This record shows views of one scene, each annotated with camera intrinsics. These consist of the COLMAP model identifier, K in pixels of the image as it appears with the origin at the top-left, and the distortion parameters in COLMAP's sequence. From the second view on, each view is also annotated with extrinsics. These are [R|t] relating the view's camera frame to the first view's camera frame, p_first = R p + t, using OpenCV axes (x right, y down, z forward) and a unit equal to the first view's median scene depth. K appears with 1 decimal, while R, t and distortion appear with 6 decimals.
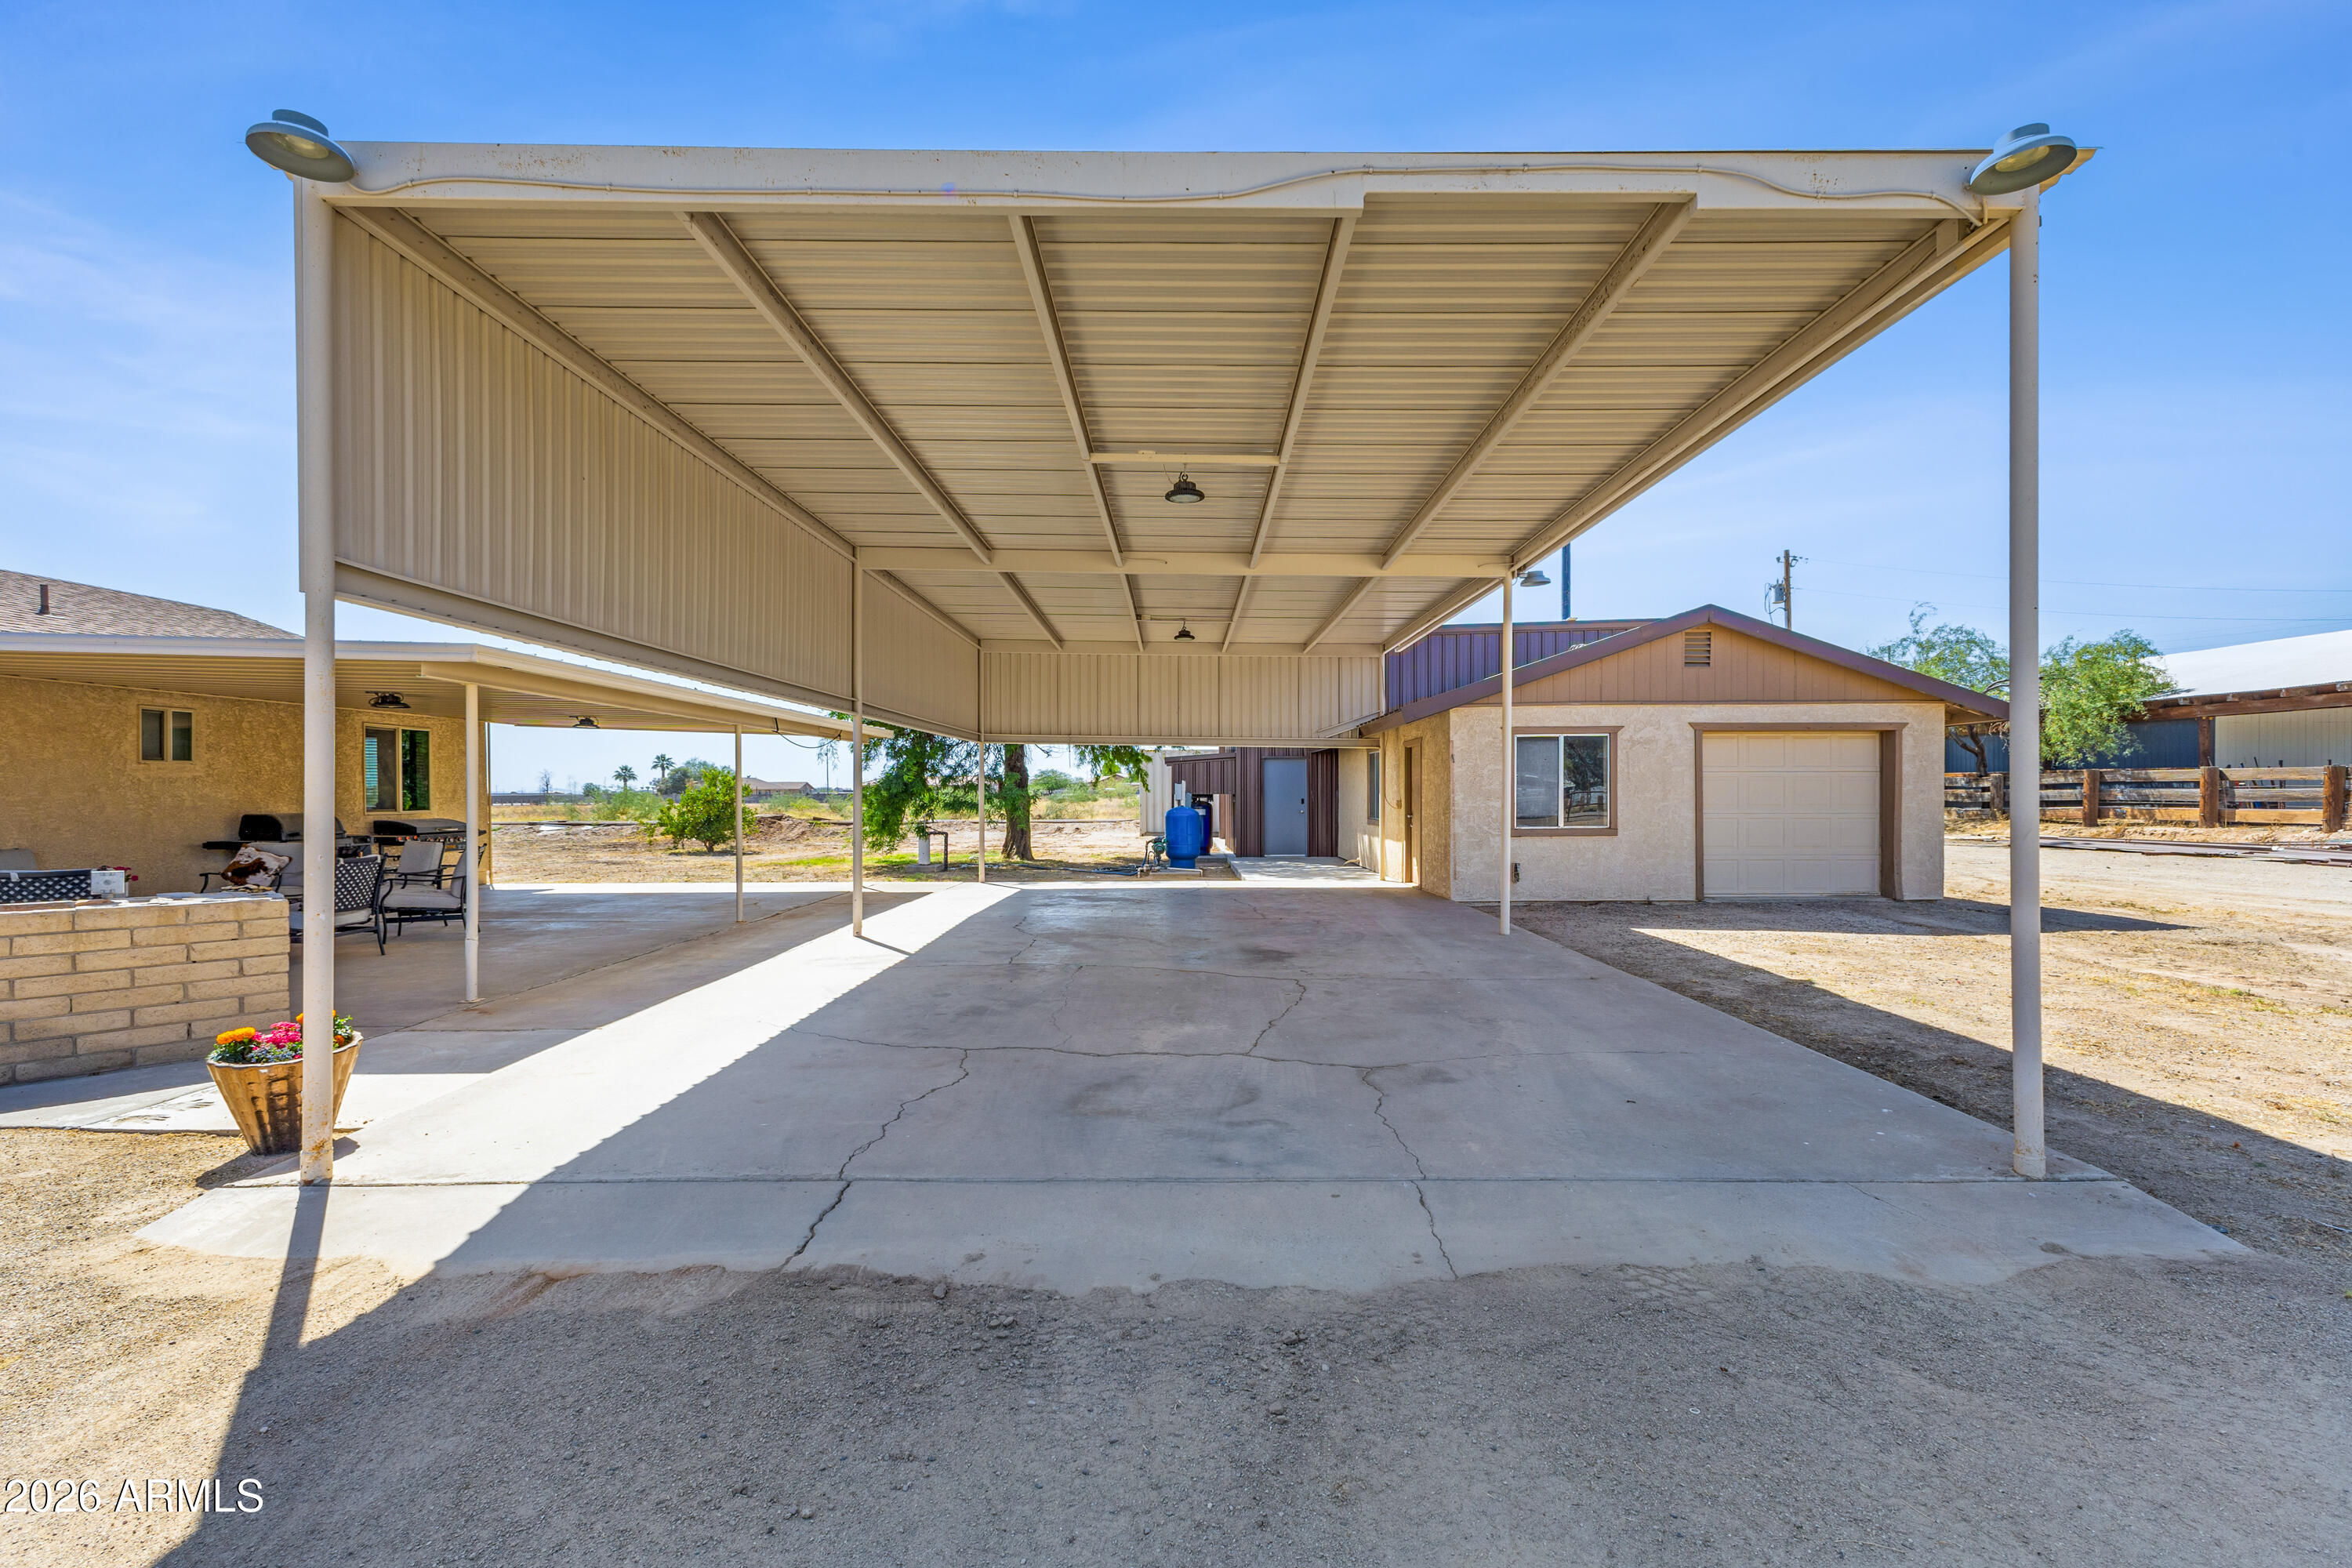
lens RADIAL K [[1019.5, 0, 1172.3], [0, 1019.5, 799.4], [0, 0, 1]] dist [0.009030, -0.000153]
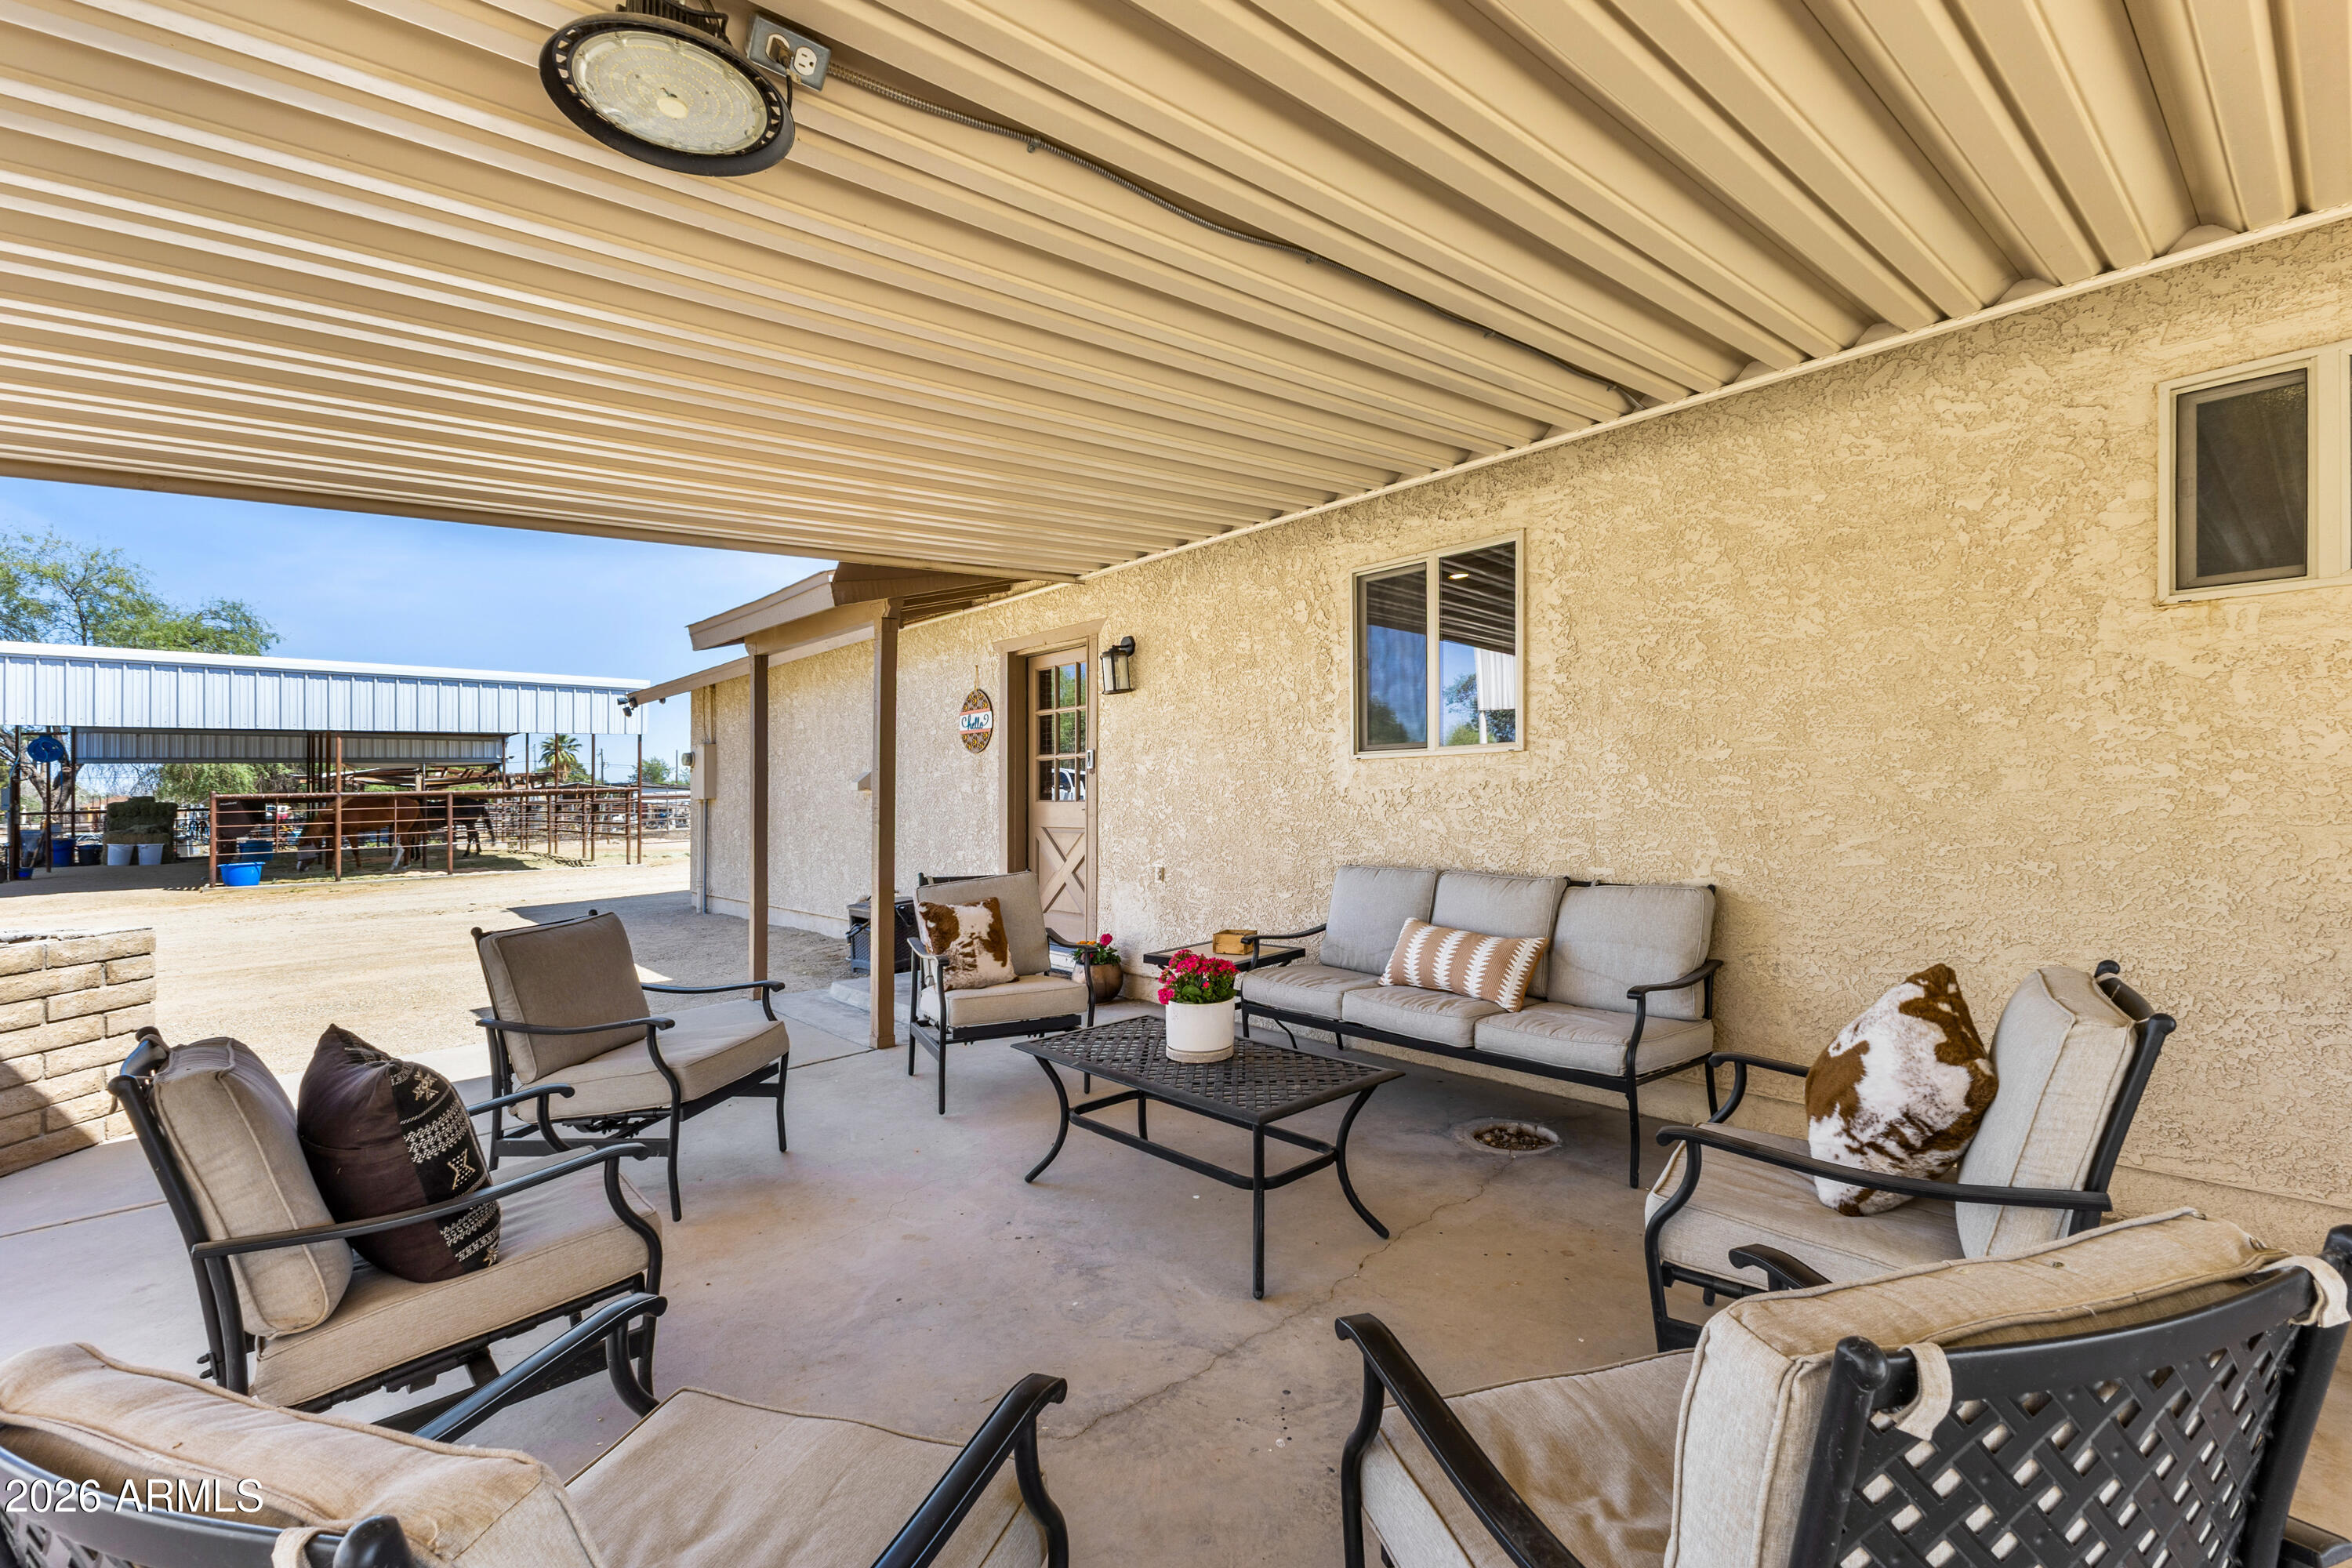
lens RADIAL K [[1019.5, 0, 1172.3], [0, 1019.5, 799.4], [0, 0, 1]] dist [0.009030, -0.000153]
pose [[-0.743525, 0.000779, -0.668708, -0.529033], [-0.000638, 0.999998, 0.001874, 0.011042], [0.668708, 0.001820, -0.743523, 0.843136]]
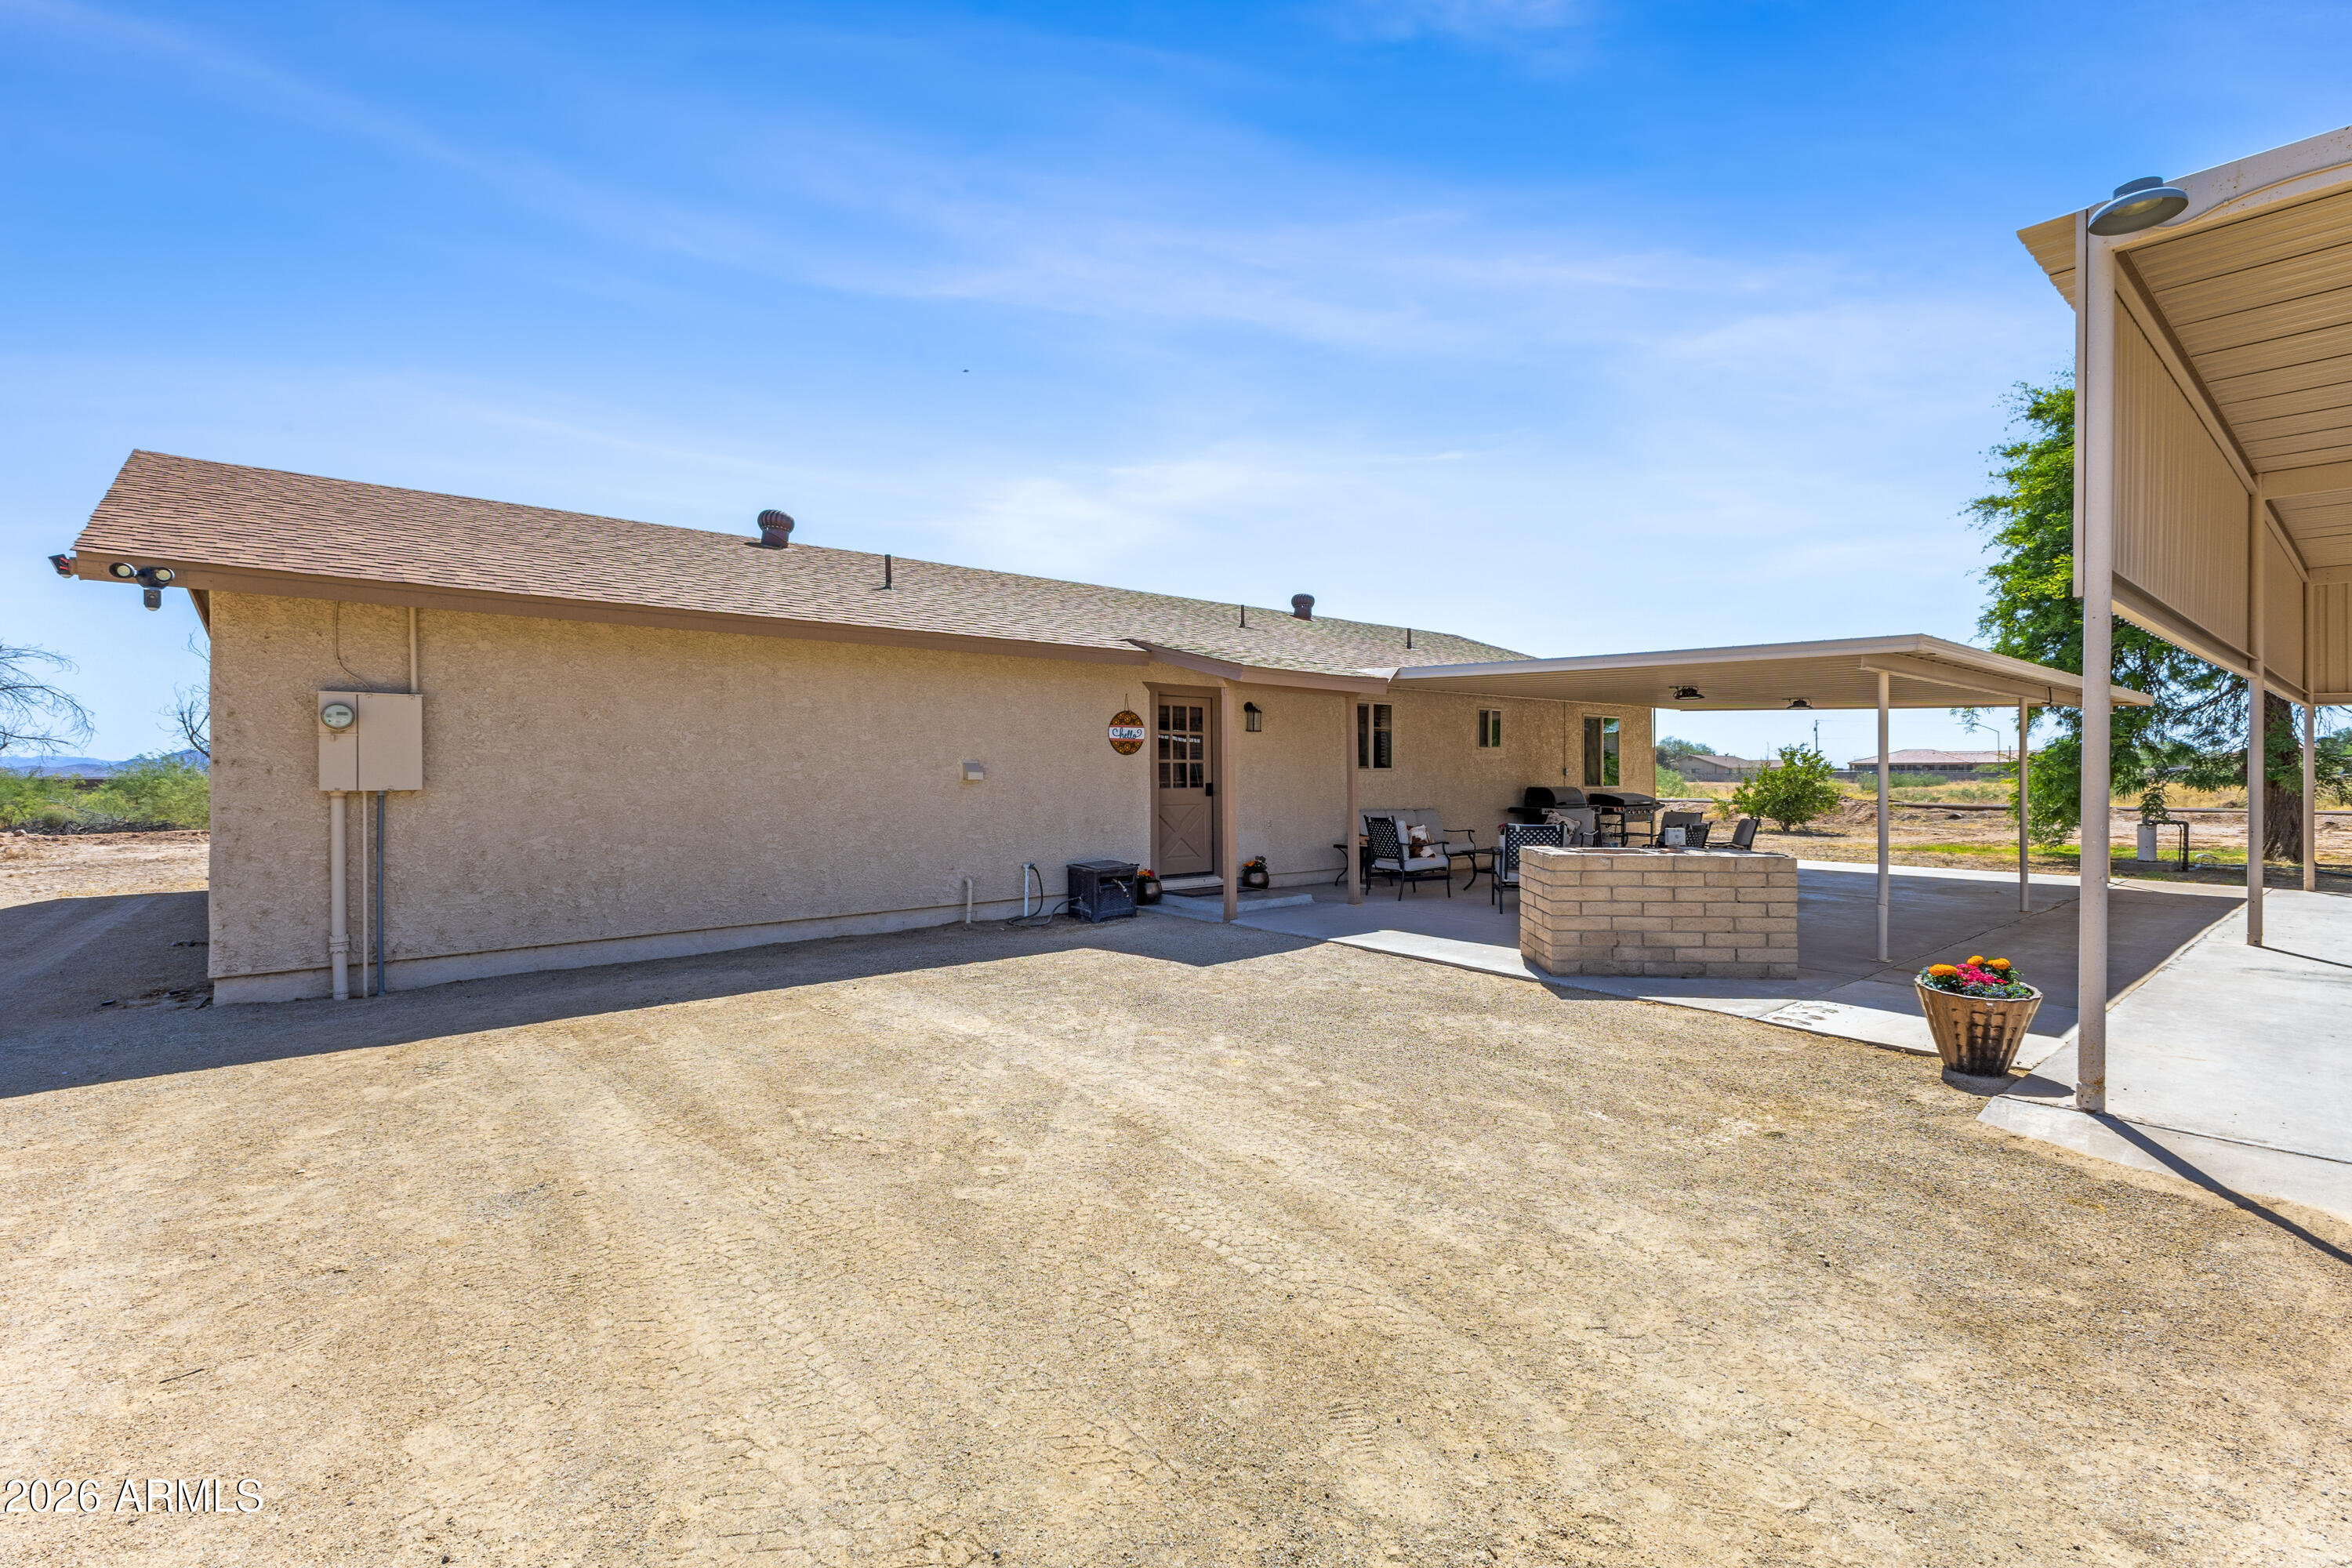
lens RADIAL K [[1005.9, 0, 1175.4], [0, 1005.9, 769.7], [0, 0, 1]] dist [0.005787, -0.000361]
pose [[0.637131, 0.000214, -0.770756, -0.179737], [-0.006527, 0.999966, -0.005118, 0.001609], [0.770728, 0.008292, 0.637110, -0.144961]]
